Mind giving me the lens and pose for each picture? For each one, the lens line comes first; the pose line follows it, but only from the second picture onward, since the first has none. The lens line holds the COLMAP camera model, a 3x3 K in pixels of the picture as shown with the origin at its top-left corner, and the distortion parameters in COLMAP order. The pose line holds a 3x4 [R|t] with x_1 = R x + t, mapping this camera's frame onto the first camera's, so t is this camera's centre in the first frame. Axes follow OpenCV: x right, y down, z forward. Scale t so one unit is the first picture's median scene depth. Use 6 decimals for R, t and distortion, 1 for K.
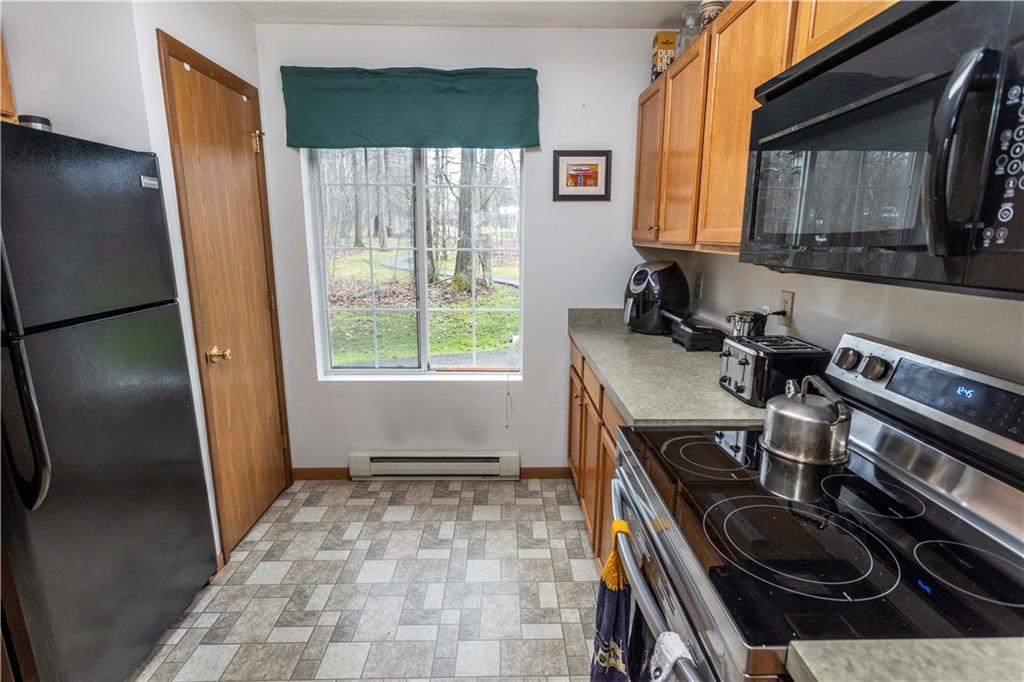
lens RADIAL K [[510.3, 0, 515.4], [0, 510.3, 337.1], [0, 0, 1]] dist [0.000565, 0.000027]
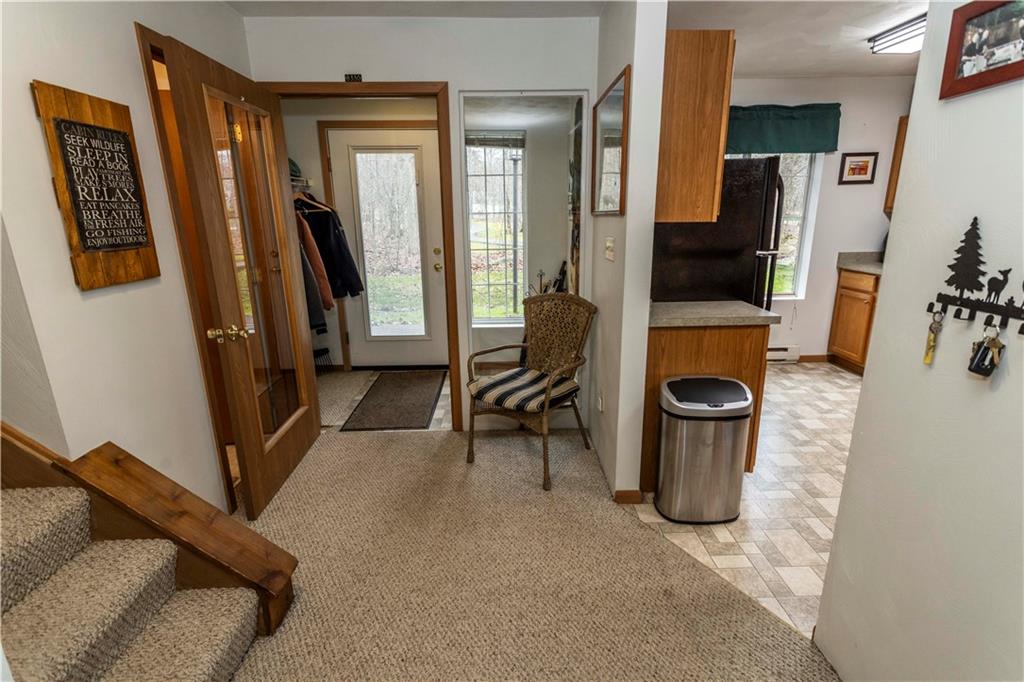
lens RADIAL K [[482.7, 0, 516.0], [0, 482.7, 339.0], [0, 0, 1]] dist [-0.000829, 0.005194]
pose [[0.999715, -0.023665, 0.003161, -0.974959], [0.023449, 0.998133, 0.056399, 0.111531], [-0.004490, -0.056308, 0.998403, -0.555830]]
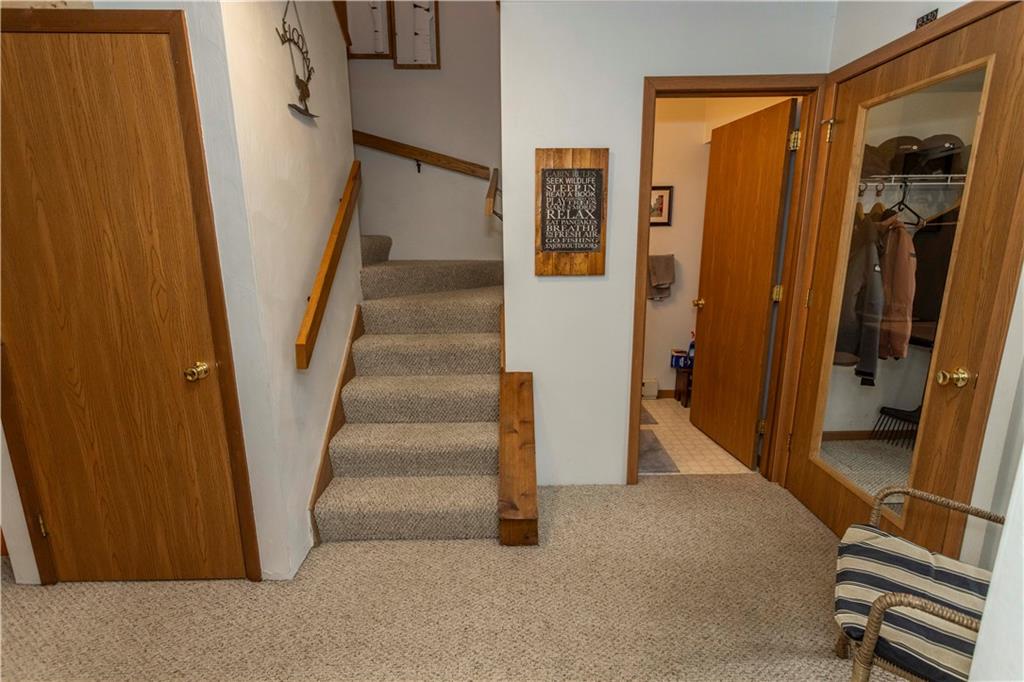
lens RADIAL K [[482.7, 0, 516.0], [0, 482.7, 339.0], [0, 0, 1]] dist [-0.000829, 0.005194]
pose [[-0.008109, 0.199882, -0.979787, -0.563594], [-0.192868, 0.961109, 0.197667, 0.016108], [0.981191, 0.190572, 0.030758, -0.015823]]
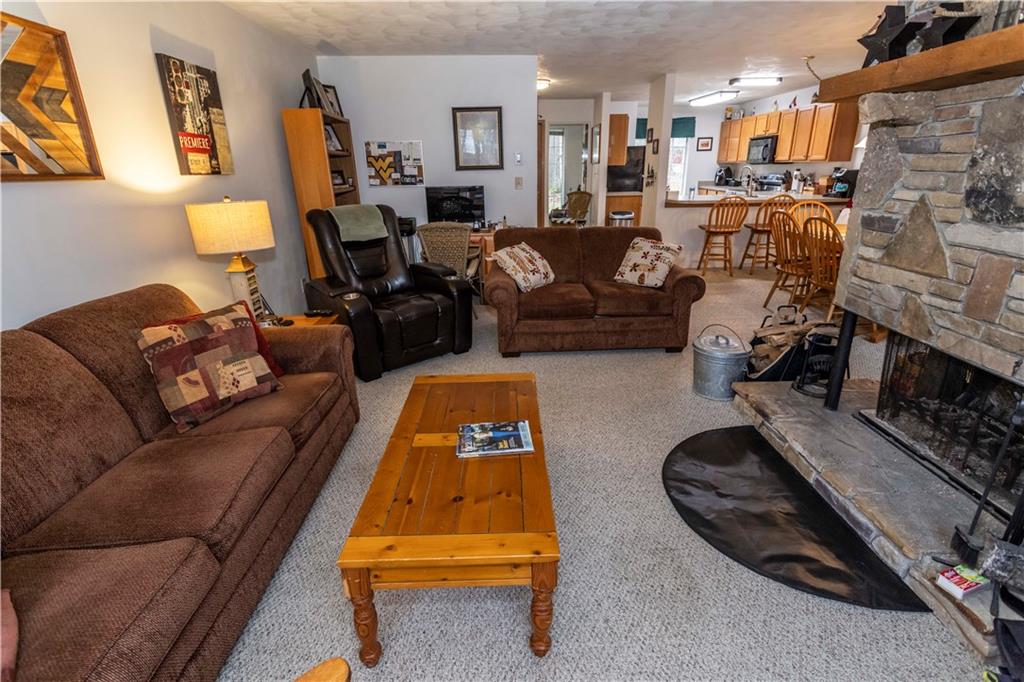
lens RADIAL K [[482.7, 0, 516.0], [0, 482.7, 339.0], [0, 0, 1]] dist [-0.000829, 0.005194]
pose [[0.999686, -0.023840, -0.007655, -1.296574], [0.024683, 0.989639, 0.141441, 0.583959], [0.004204, -0.141585, 0.989917, -2.806718]]
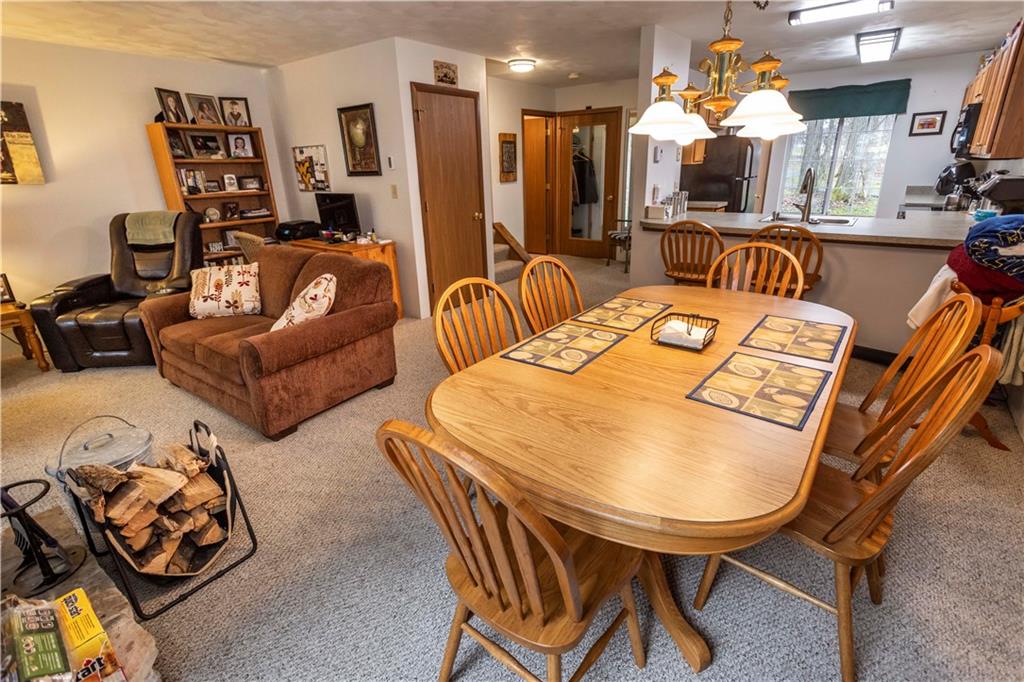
lens RADIAL K [[482.7, 0, 516.0], [0, 482.7, 339.0], [0, 0, 1]] dist [-0.000829, 0.005194]
pose [[0.786895, 0.182280, -0.589550, 0.136815], [-0.091106, 0.979225, 0.181160, 0.397164], [0.610324, -0.088842, 0.787154, -1.897236]]
